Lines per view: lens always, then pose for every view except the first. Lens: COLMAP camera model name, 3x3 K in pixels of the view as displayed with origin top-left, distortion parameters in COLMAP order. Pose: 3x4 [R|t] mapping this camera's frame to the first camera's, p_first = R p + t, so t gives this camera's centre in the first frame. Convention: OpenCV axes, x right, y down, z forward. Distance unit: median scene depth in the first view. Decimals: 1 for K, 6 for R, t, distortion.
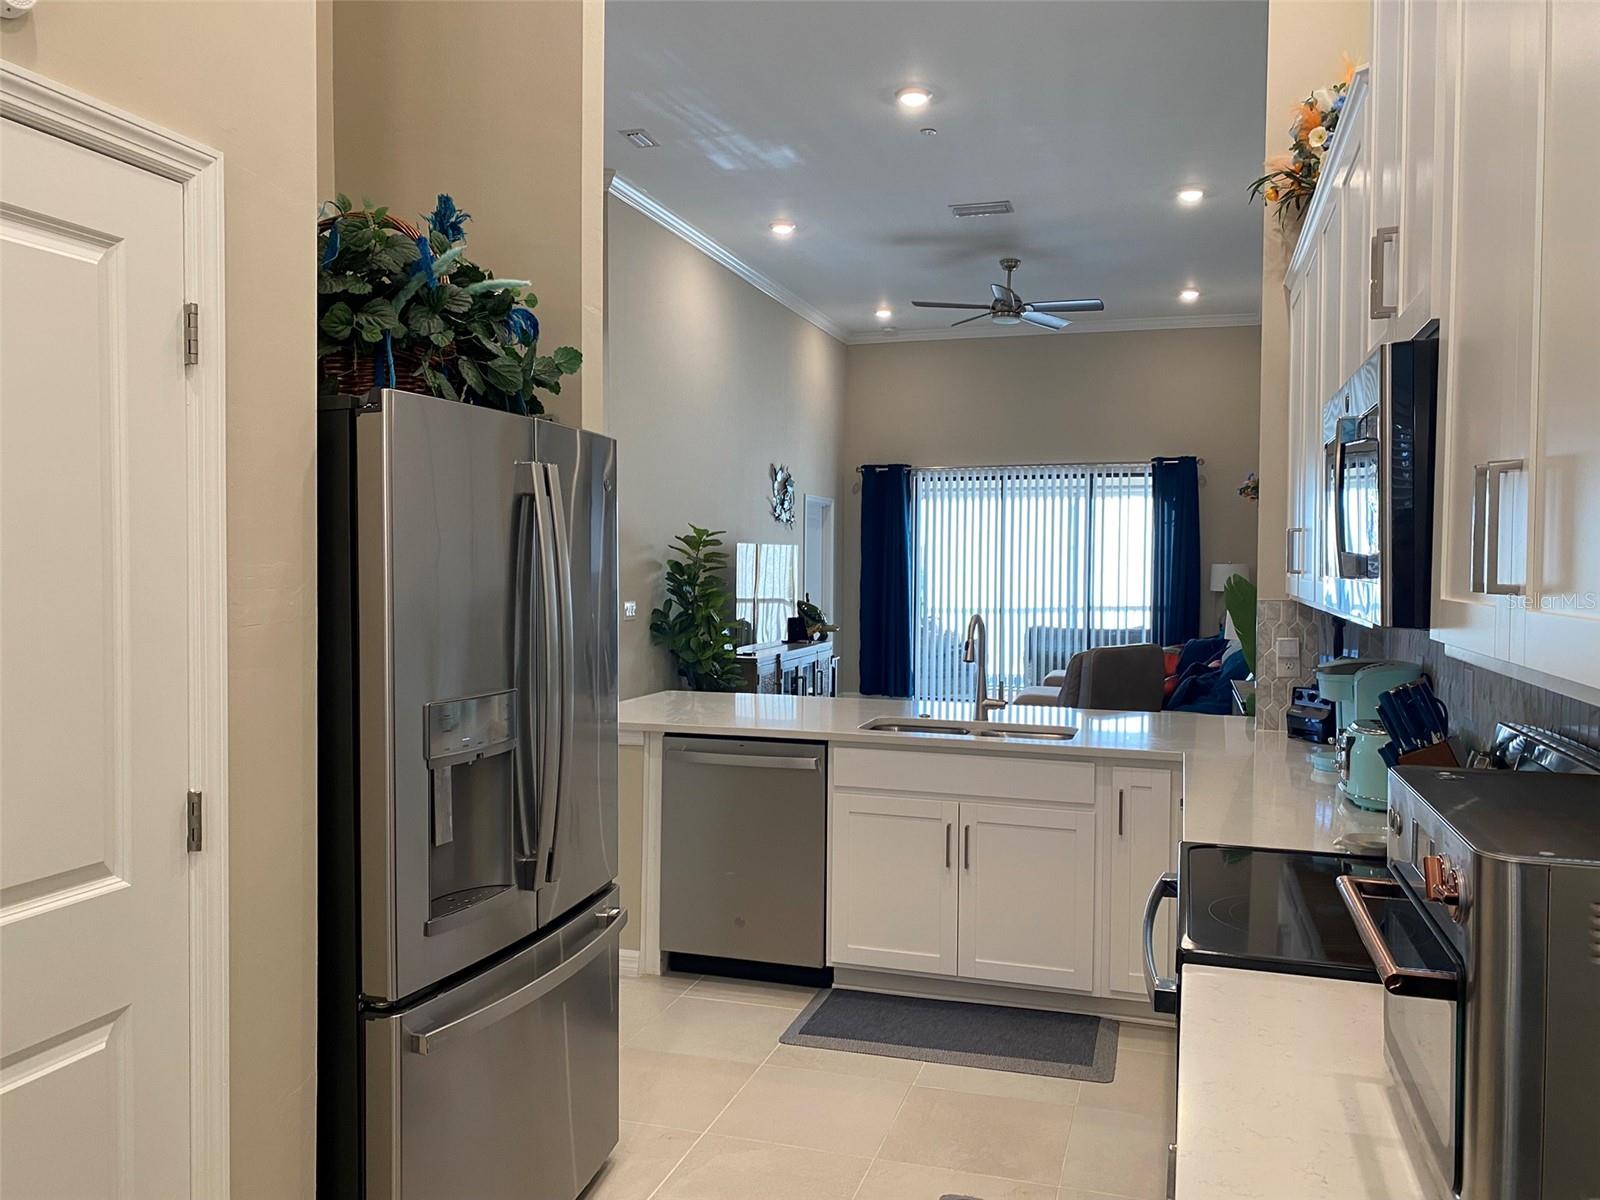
lens RADIAL K [[1228.7, 0, 804.1], [0, 1228.7, 602.8], [0, 0, 1]] dist [0.110705, 0.000774]
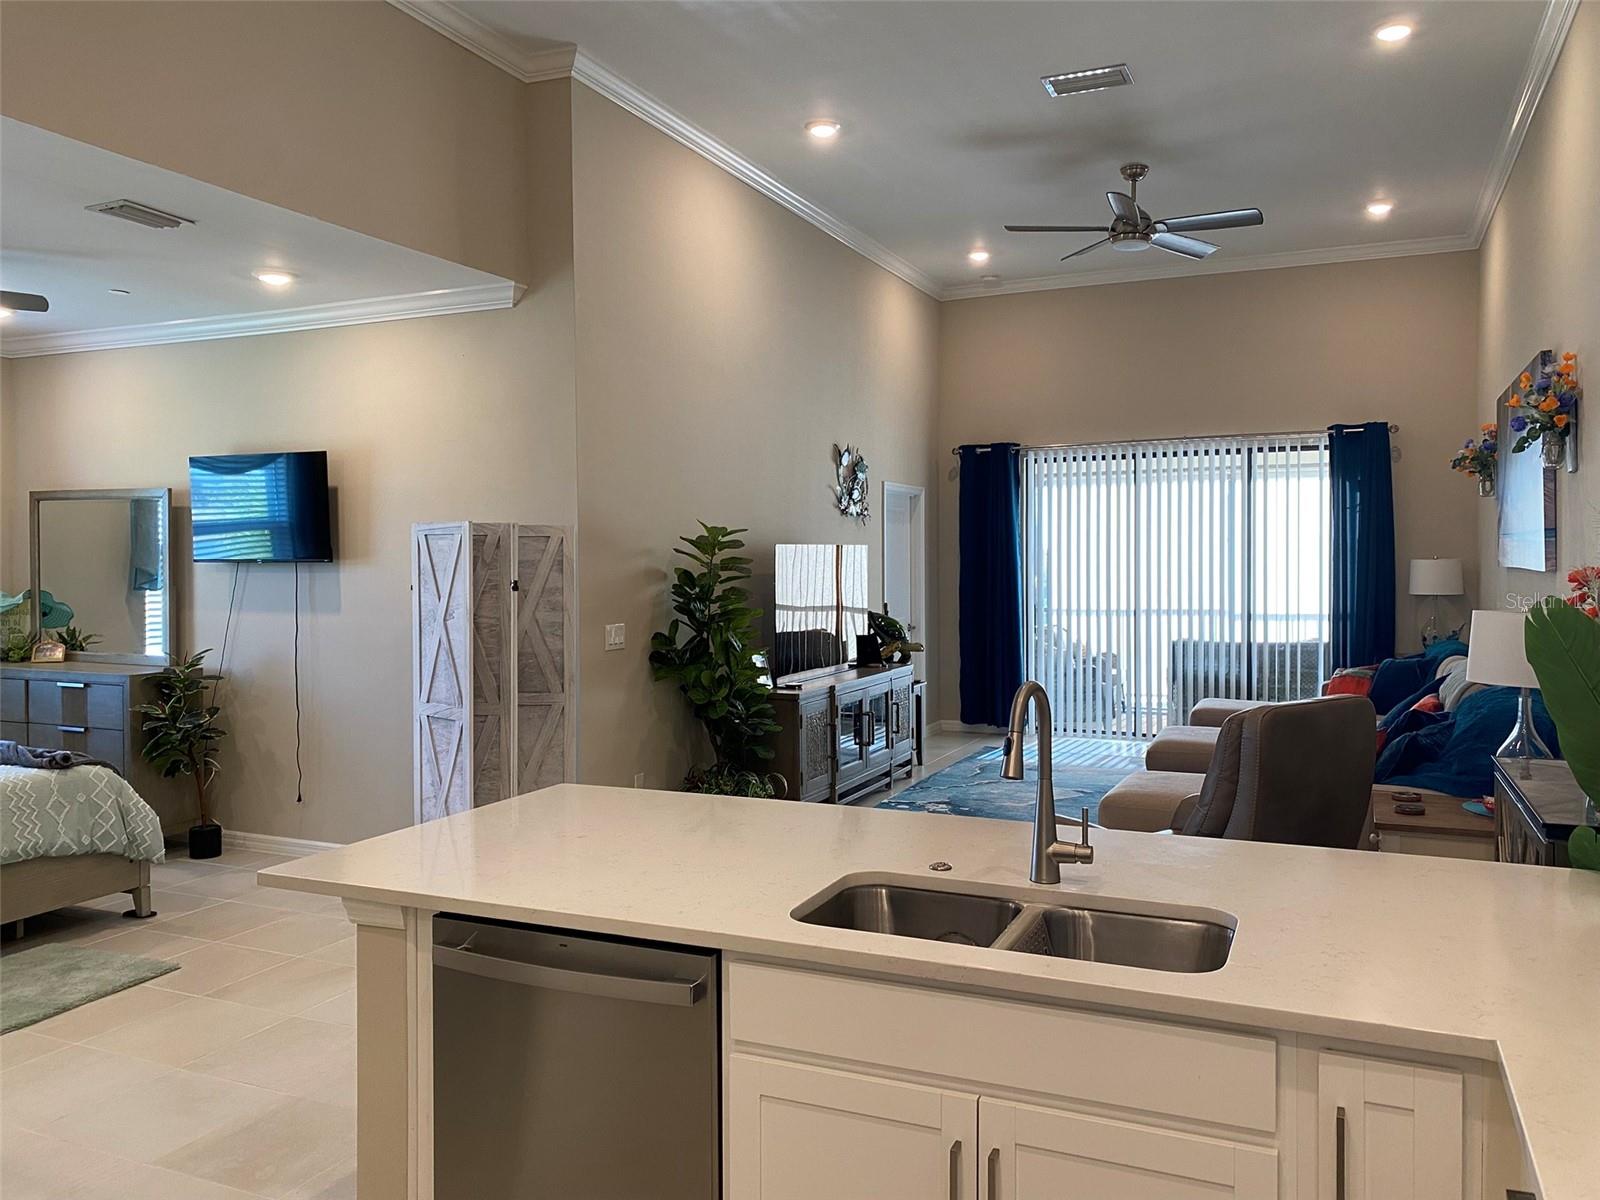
lens RADIAL K [[1227.0, 0, 794.5], [0, 1227.0, 591.1], [0, 0, 1]] dist [0.100336, -0.215124]
pose [[0.992298, -0.012623, -0.123230, 0.043603], [0.011707, 0.999898, -0.008151, -0.010399], [0.123320, 0.006645, 0.992345, 0.194841]]
